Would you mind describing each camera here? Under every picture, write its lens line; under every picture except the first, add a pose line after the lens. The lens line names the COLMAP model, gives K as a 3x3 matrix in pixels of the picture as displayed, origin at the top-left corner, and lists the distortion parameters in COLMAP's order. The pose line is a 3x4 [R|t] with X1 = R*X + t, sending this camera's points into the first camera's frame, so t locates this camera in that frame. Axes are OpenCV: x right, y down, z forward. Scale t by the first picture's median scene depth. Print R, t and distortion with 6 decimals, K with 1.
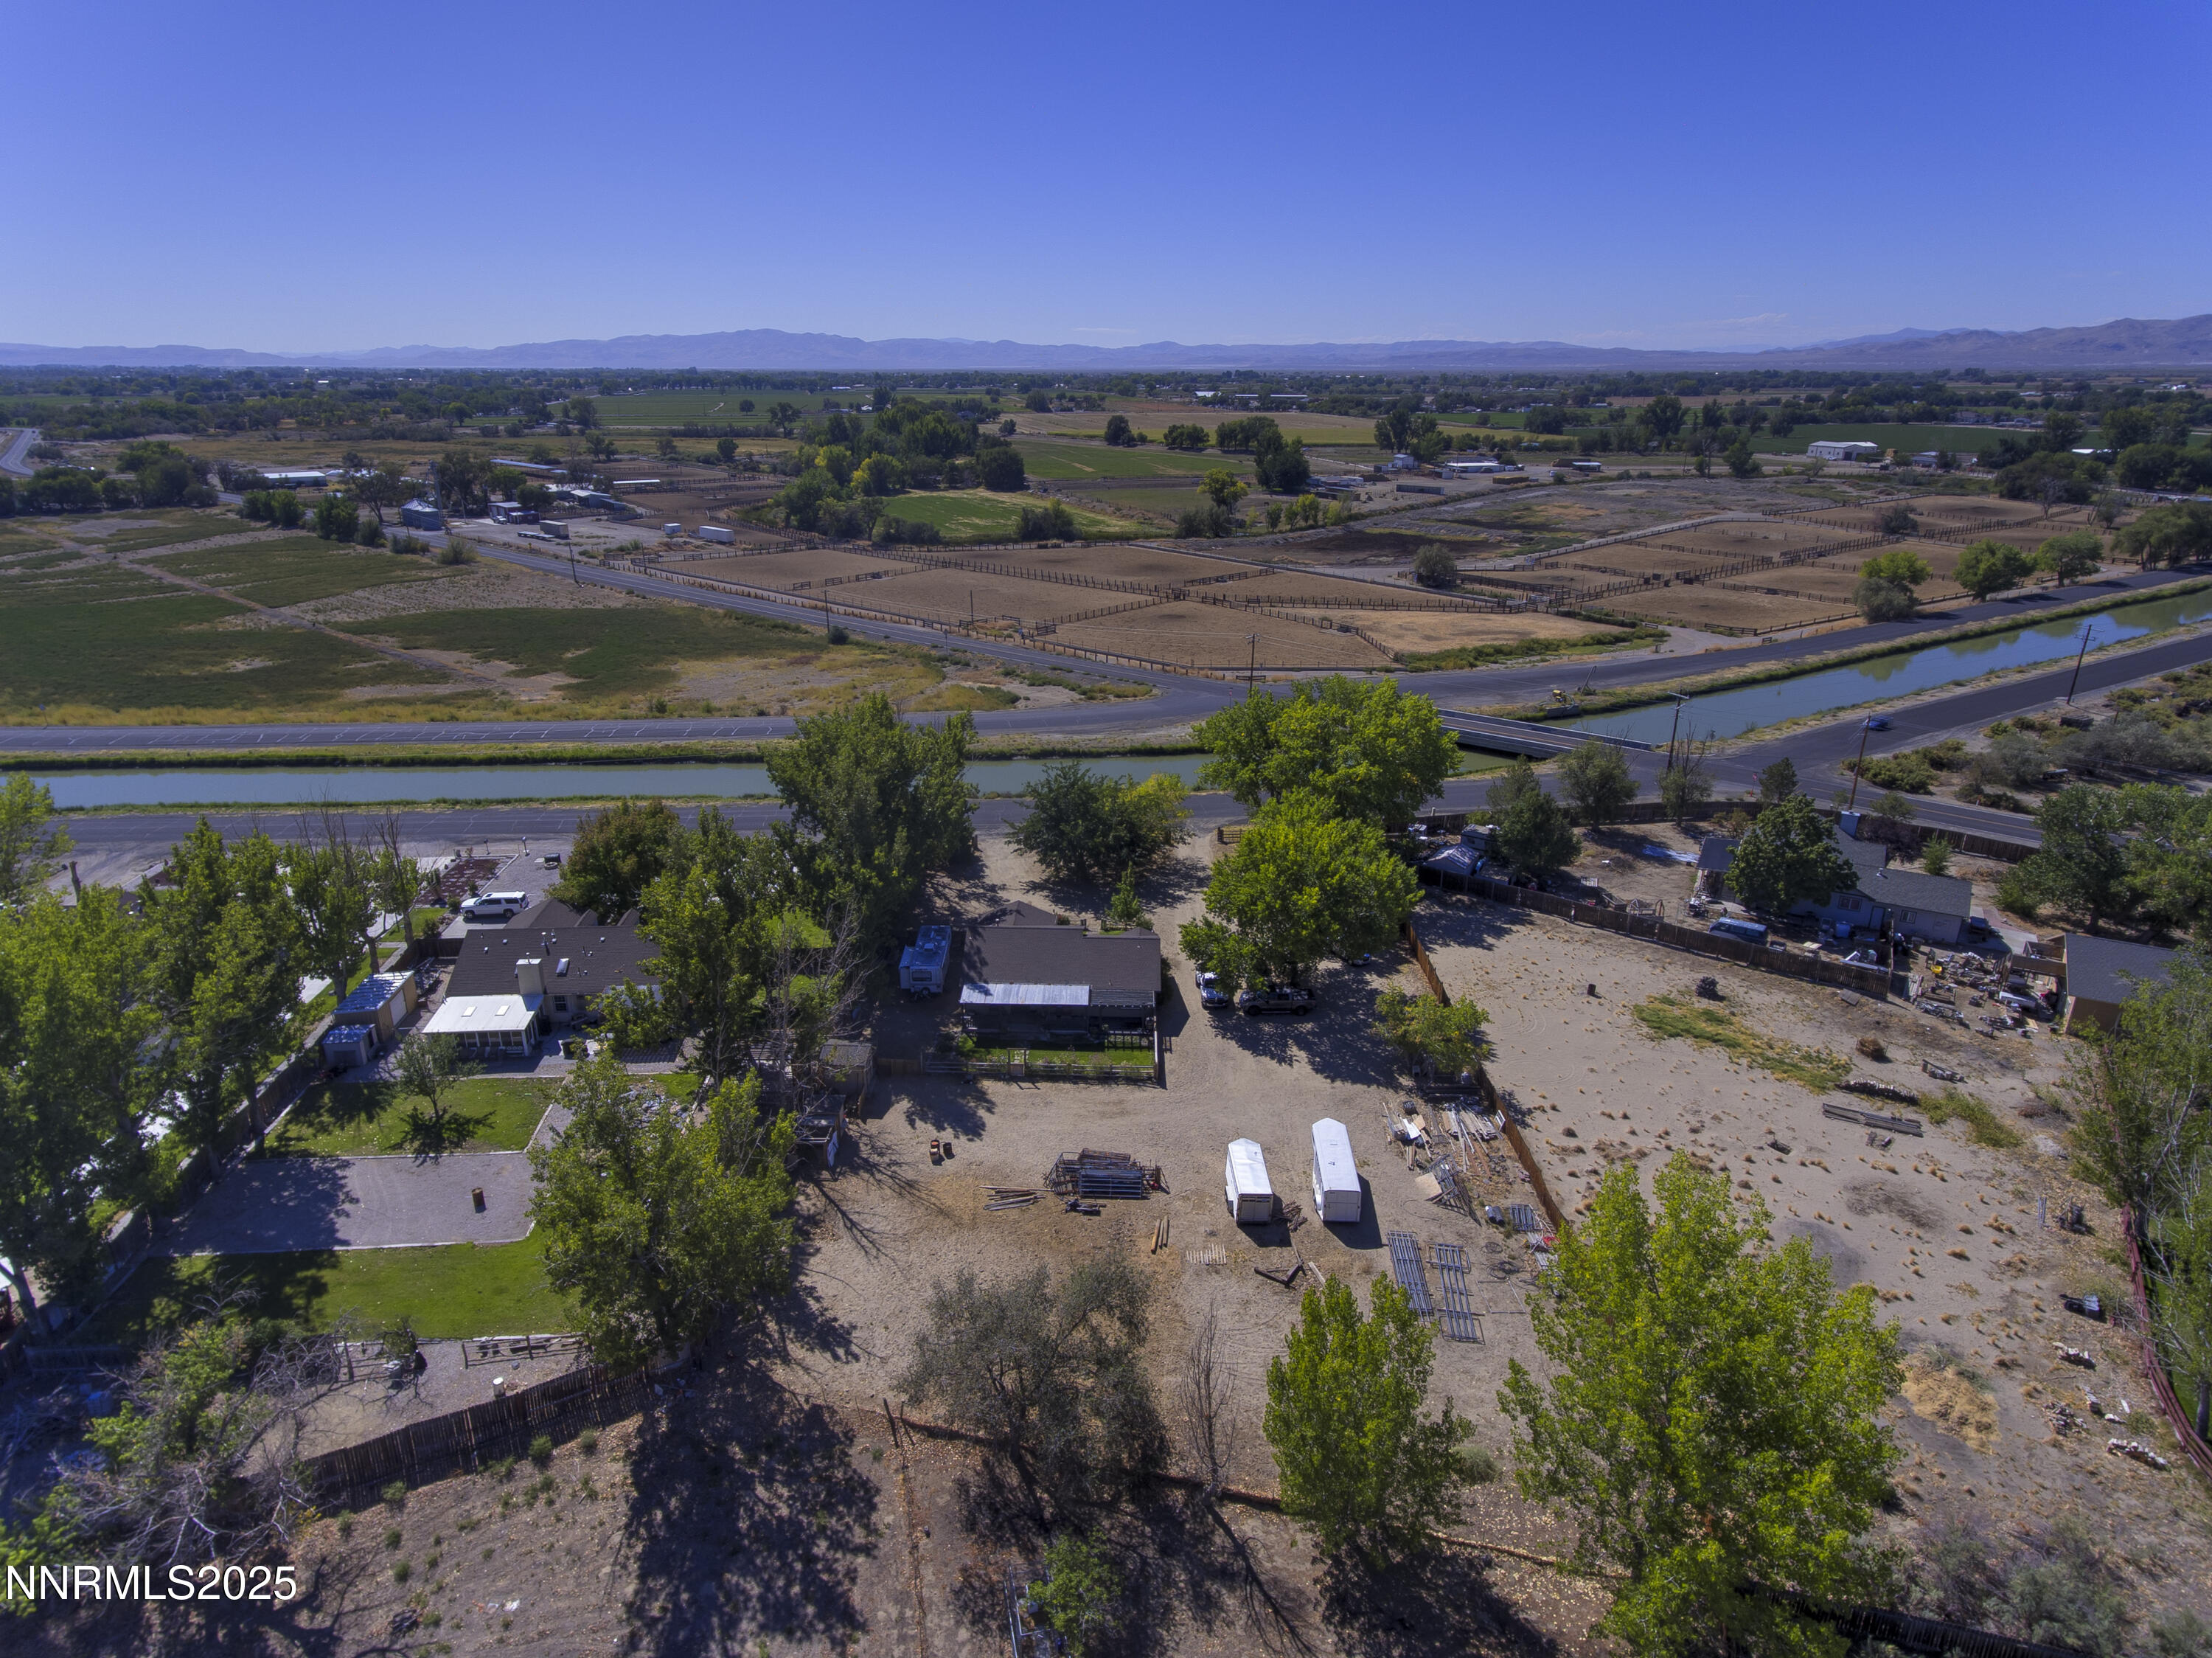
lens RADIAL K [[1286.7, 0, 1075.0], [0, 1286.7, 816.6], [0, 0, 1]] dist [0.019160, 0.000064]
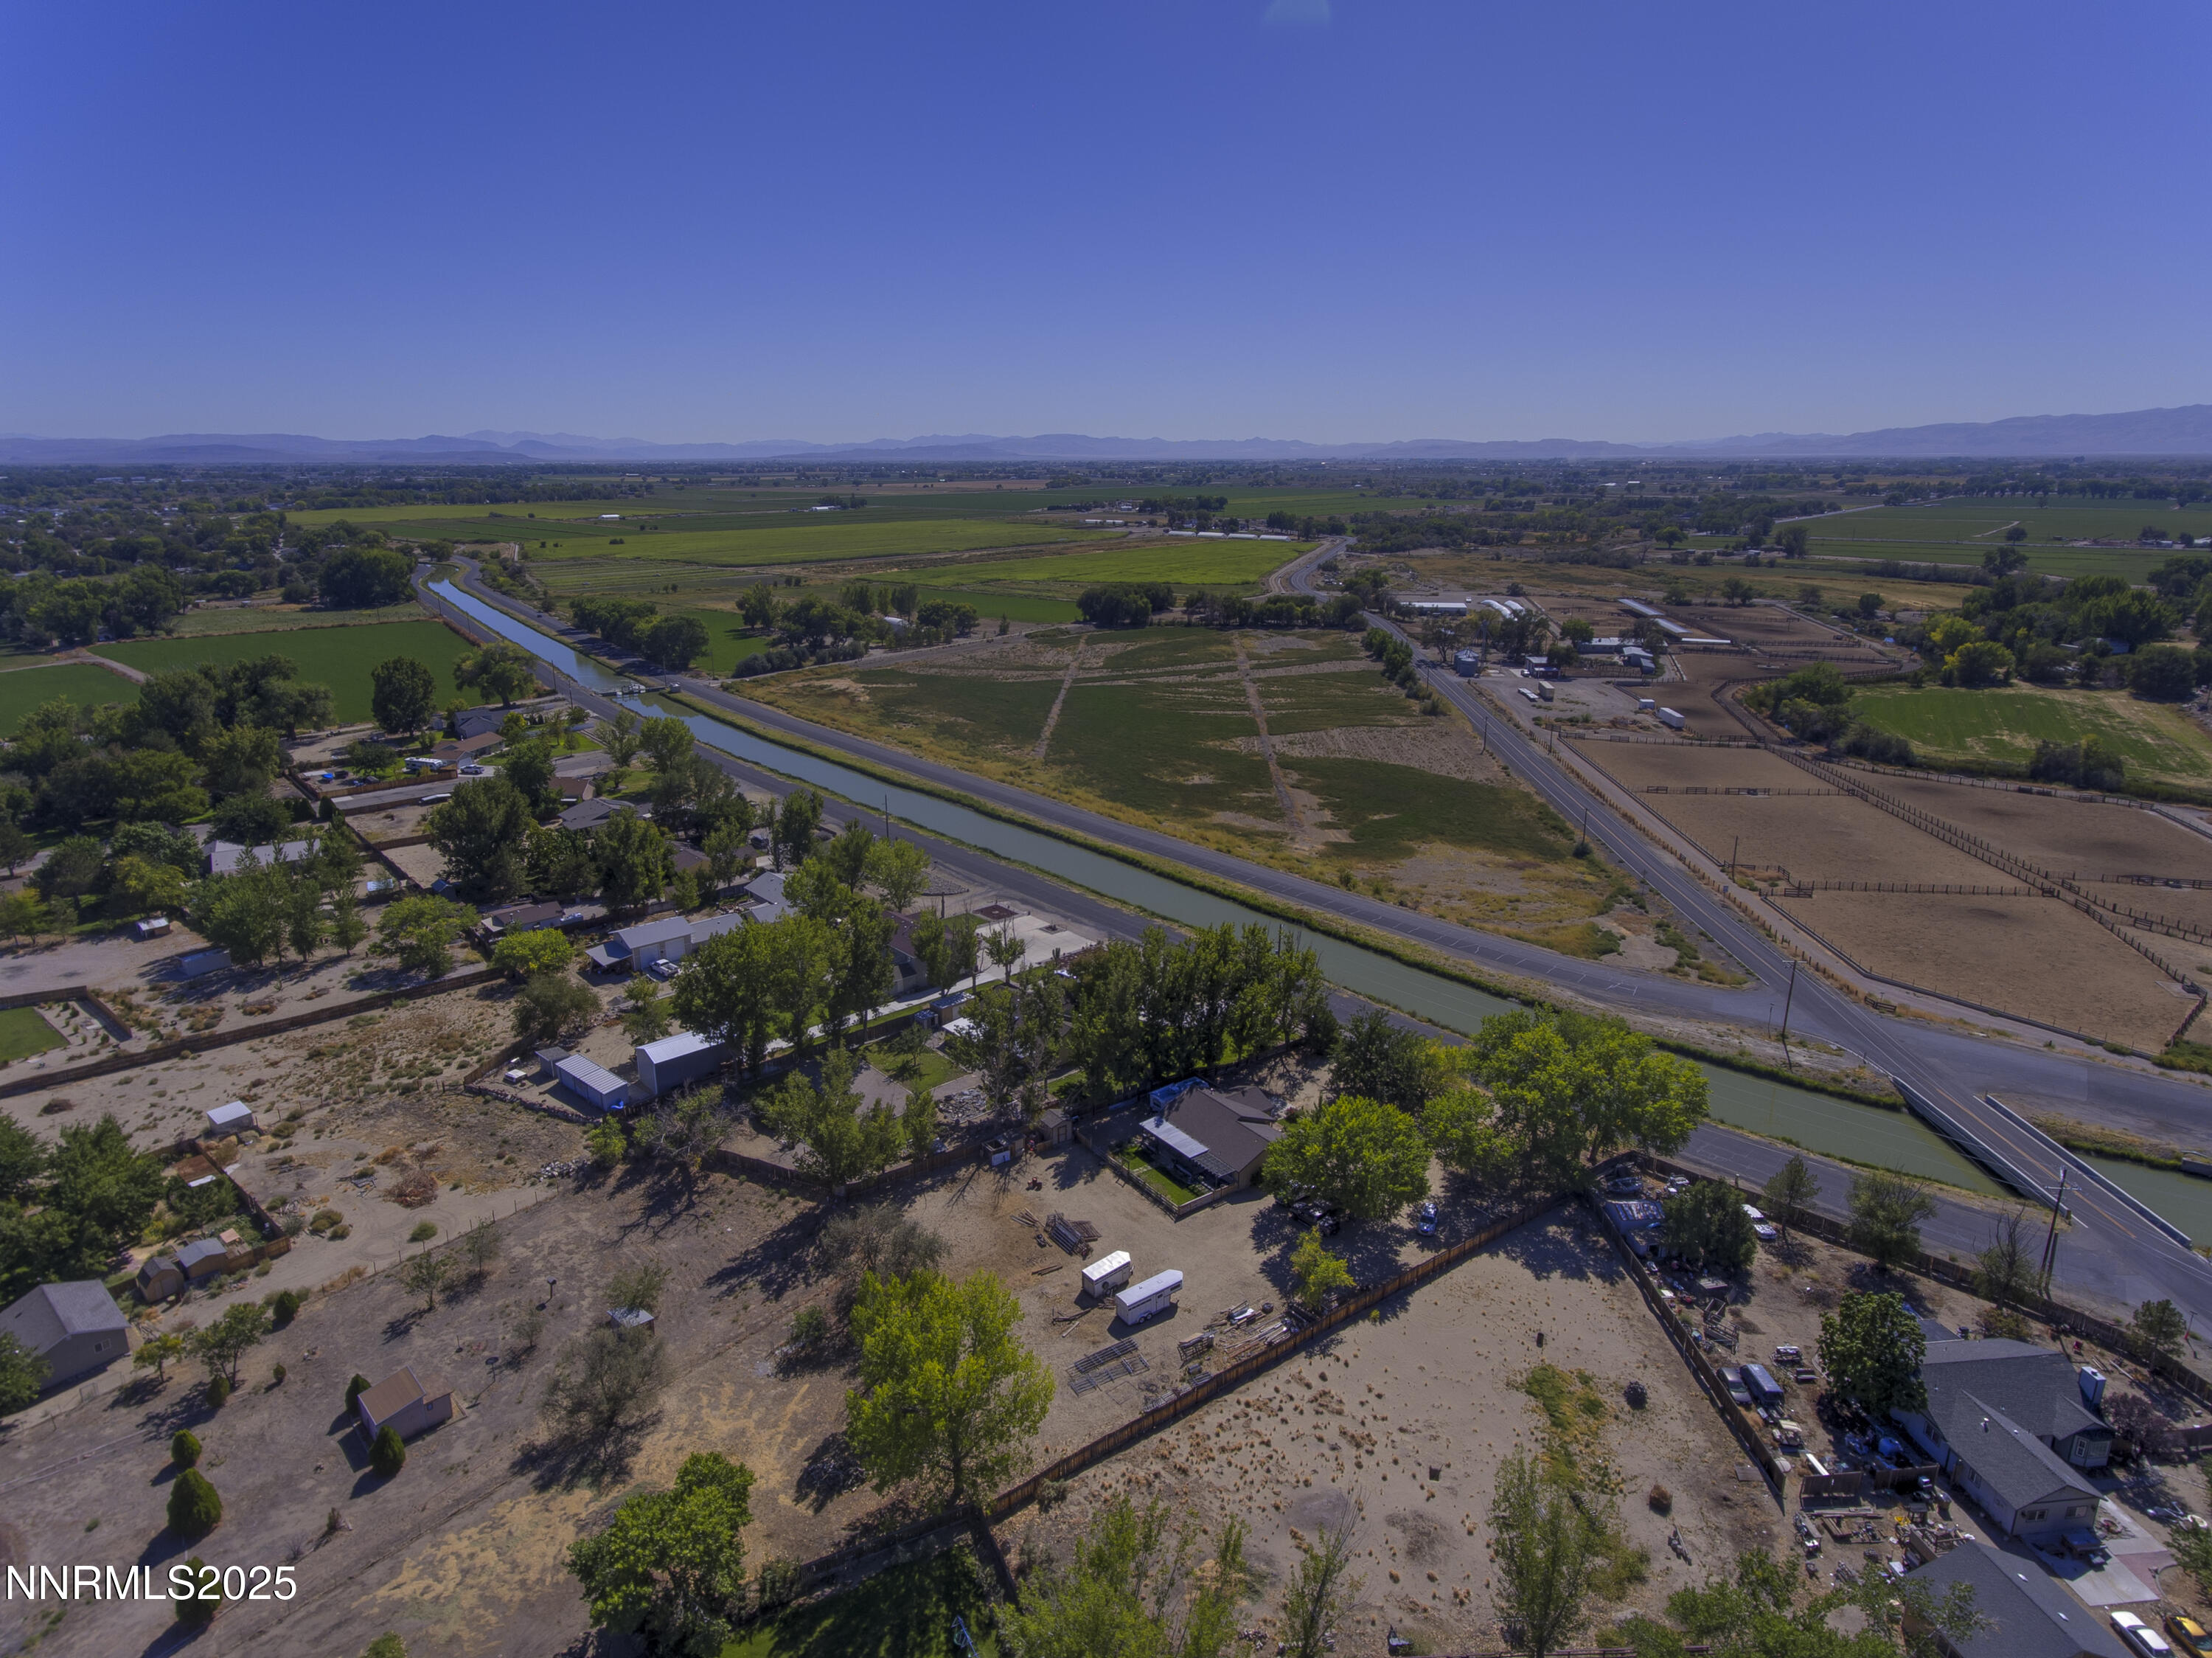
lens RADIAL K [[1288.2, 0, 1070.0], [0, 1288.2, 840.3], [0, 0, 1]] dist [0.017284, 0.000794]
pose [[0.601243, 0.229108, -0.765517, 1.074076], [-0.261824, 0.961612, 0.082157, -0.324686], [0.754953, 0.151035, 0.638149, -0.157150]]
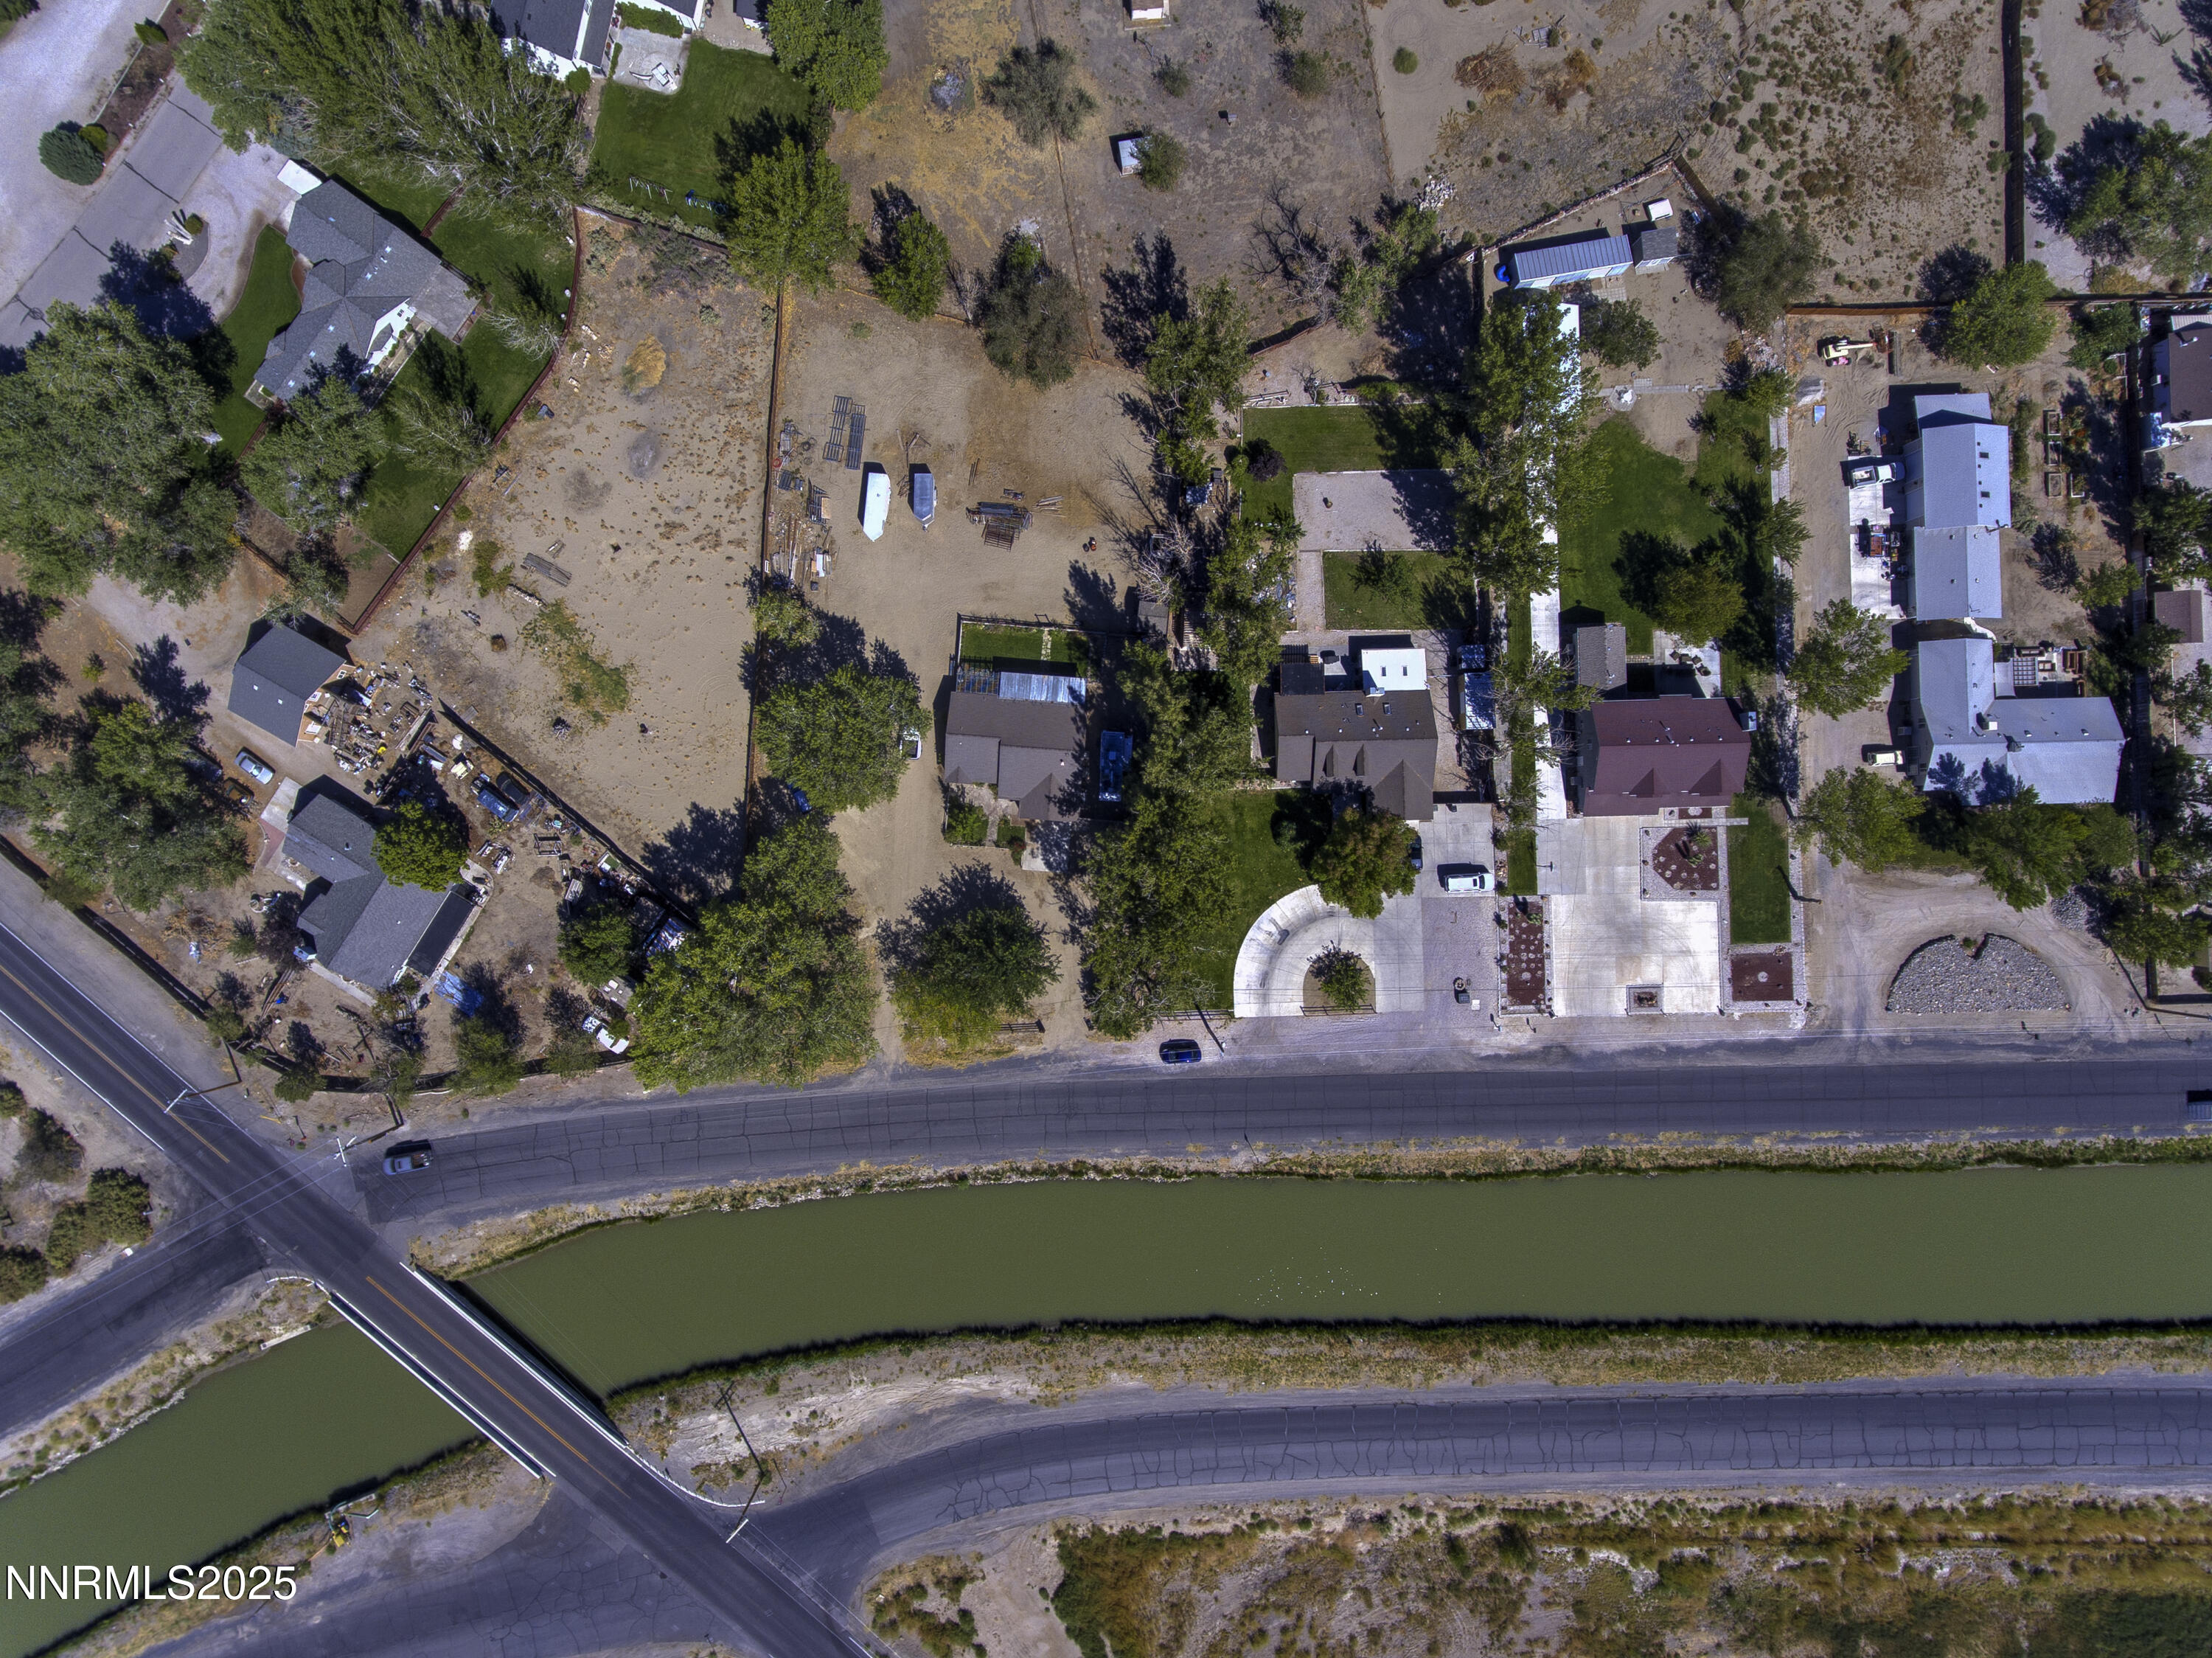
lens RADIAL K [[1286.7, 0, 1075.0], [0, 1286.7, 816.6], [0, 0, 1]] dist [0.019160, 0.000064]
pose [[-0.999505, -0.031361, 0.002402, -0.088169], [0.012347, -0.320968, 0.947009, -1.408403], [-0.028928, 0.946571, 0.321197, 0.710257]]
